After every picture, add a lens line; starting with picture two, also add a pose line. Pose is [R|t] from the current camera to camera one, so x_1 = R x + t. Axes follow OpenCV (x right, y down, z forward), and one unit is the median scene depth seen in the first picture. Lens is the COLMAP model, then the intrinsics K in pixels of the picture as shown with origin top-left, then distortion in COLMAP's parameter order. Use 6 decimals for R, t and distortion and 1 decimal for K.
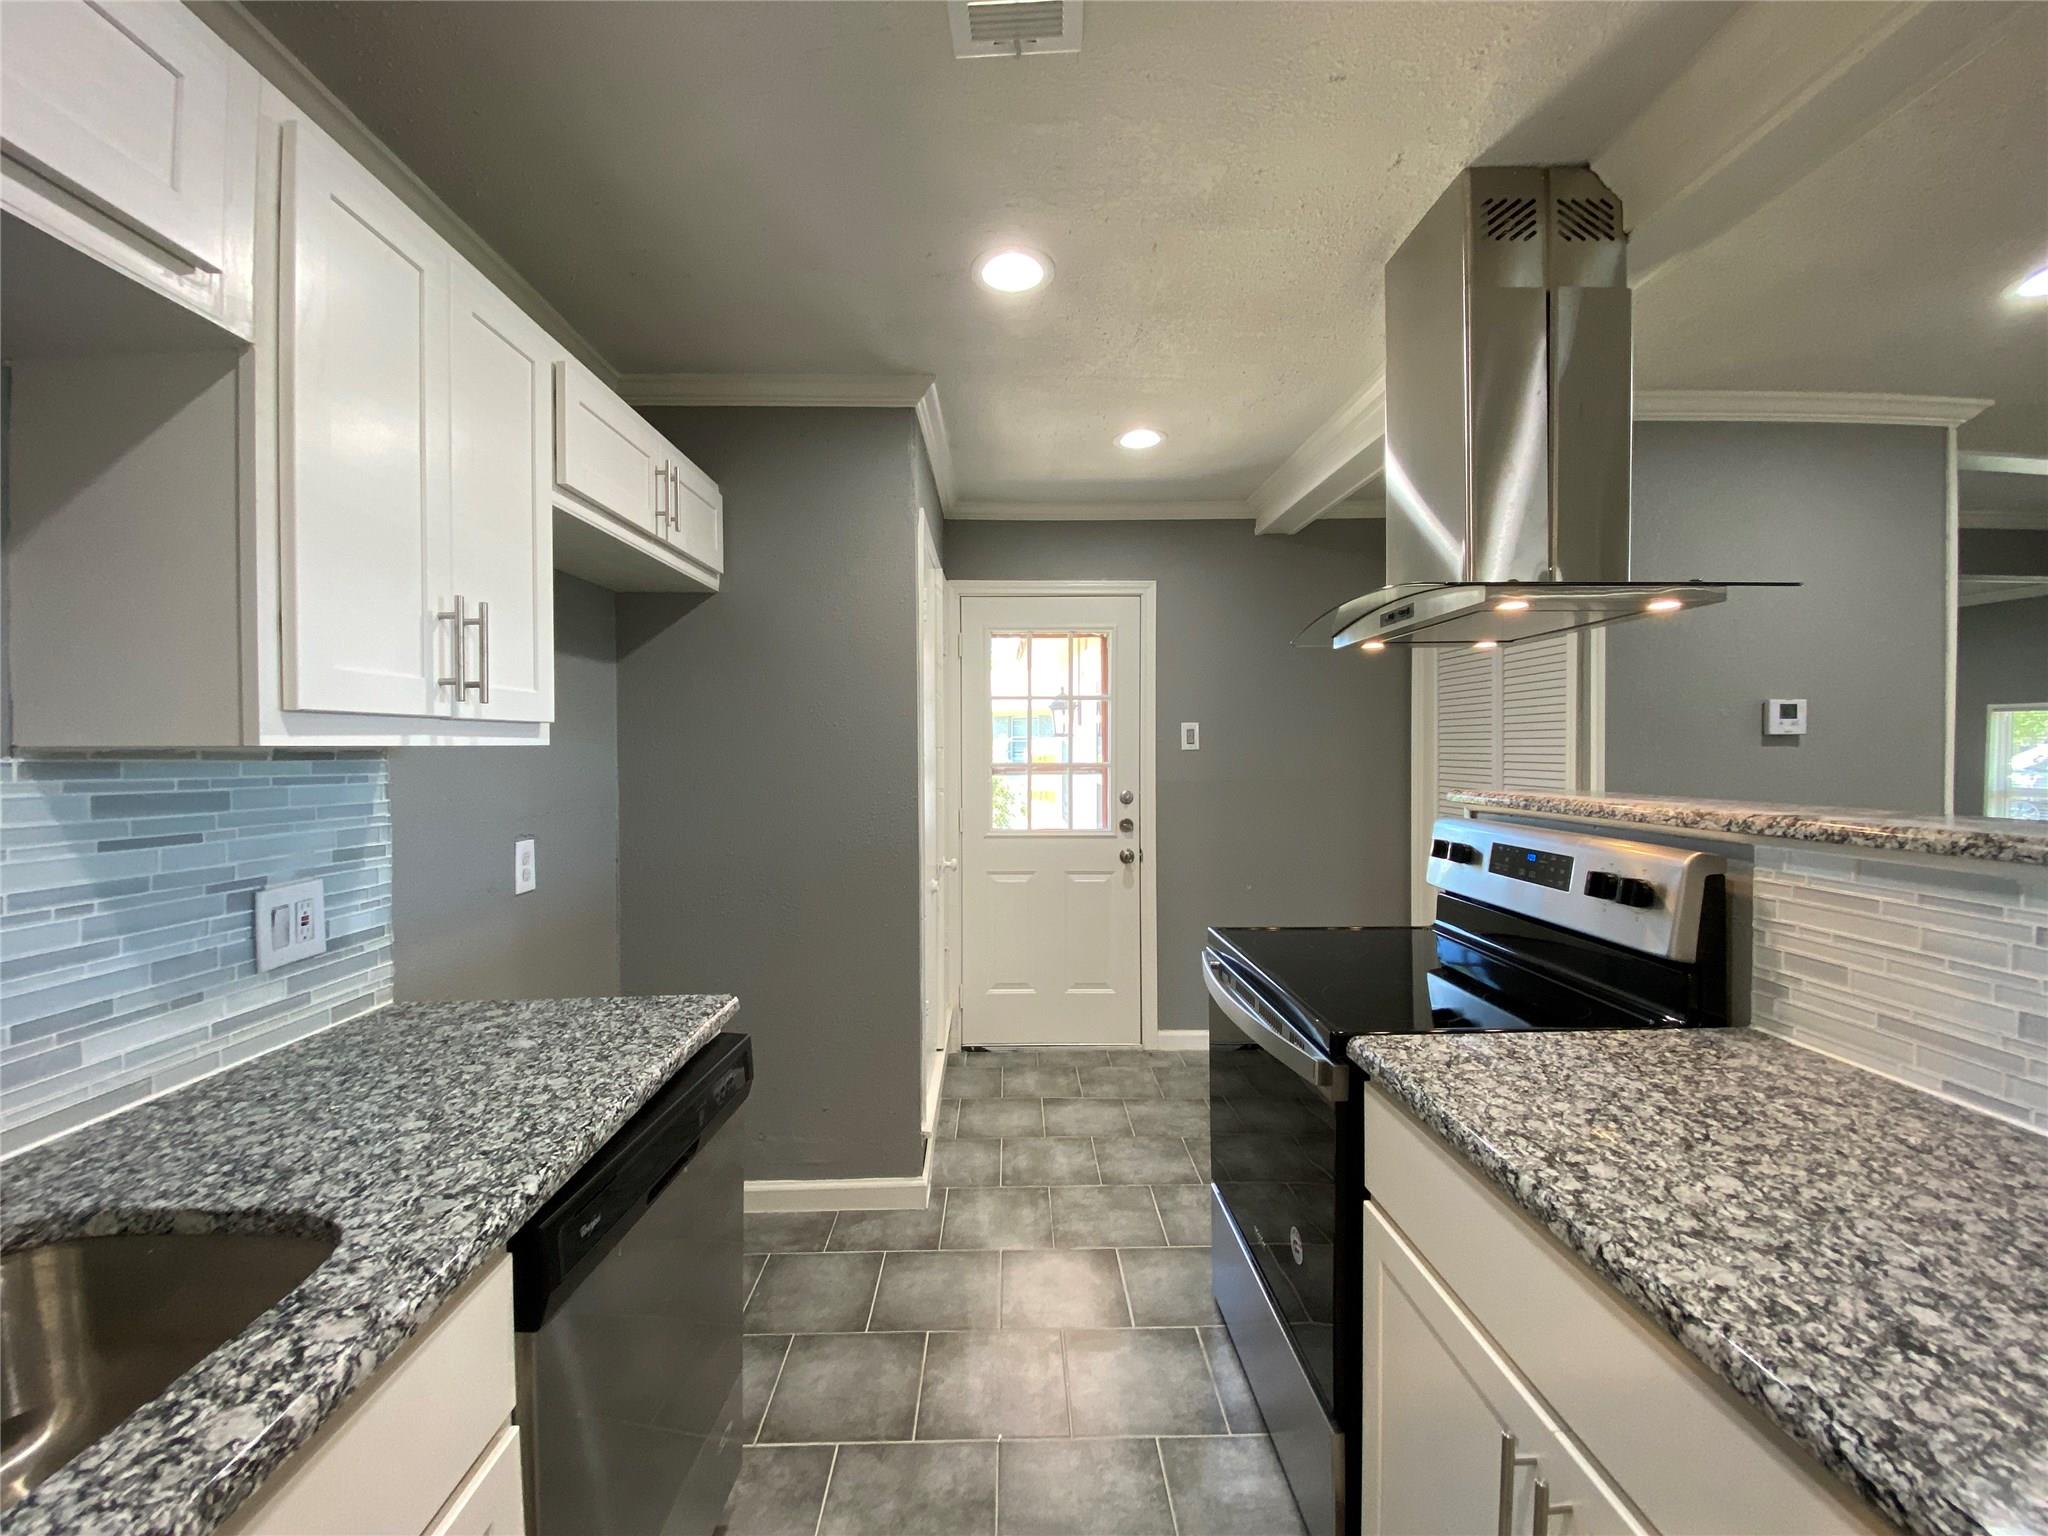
lens RADIAL K [[826.3, 0, 1017.2], [0, 826.3, 759.1], [0, 0, 1]] dist [0.040001, -0.032742]
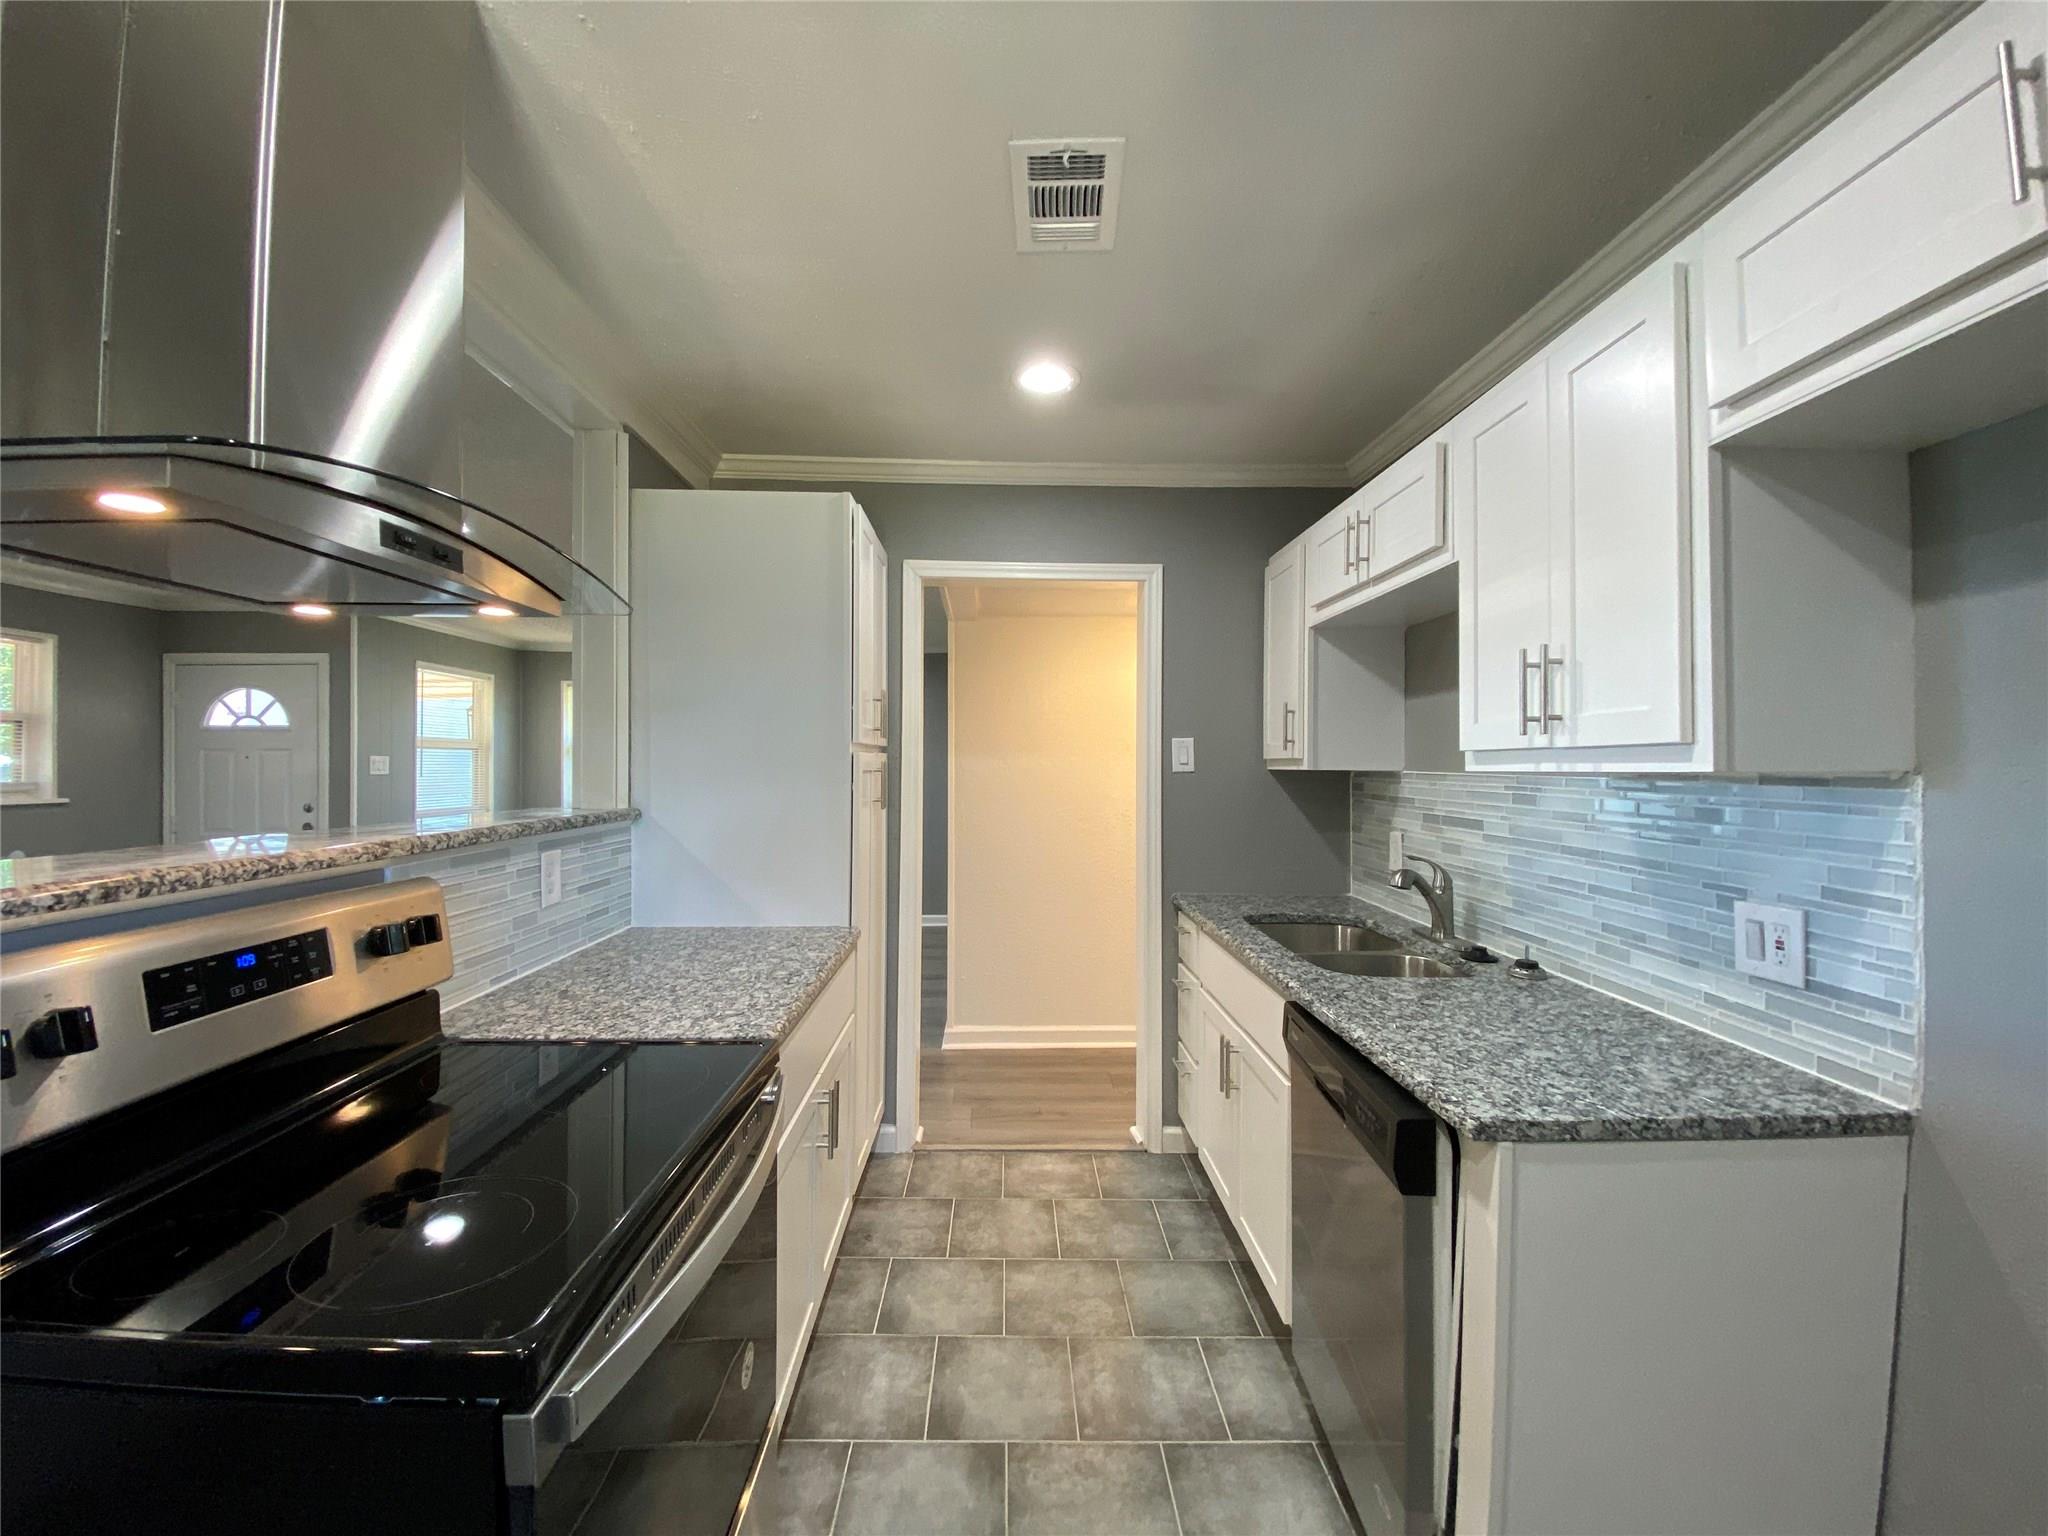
lens RADIAL K [[826.3, 0, 1017.2], [0, 826.3, 759.1], [0, 0, 1]] dist [0.040001, -0.032742]
pose [[-0.999996, 0.002893, -0.000368, 0.063965], [0.002891, 0.999986, 0.004503, -0.036990], [0.000381, 0.004502, -0.999990, 1.960317]]
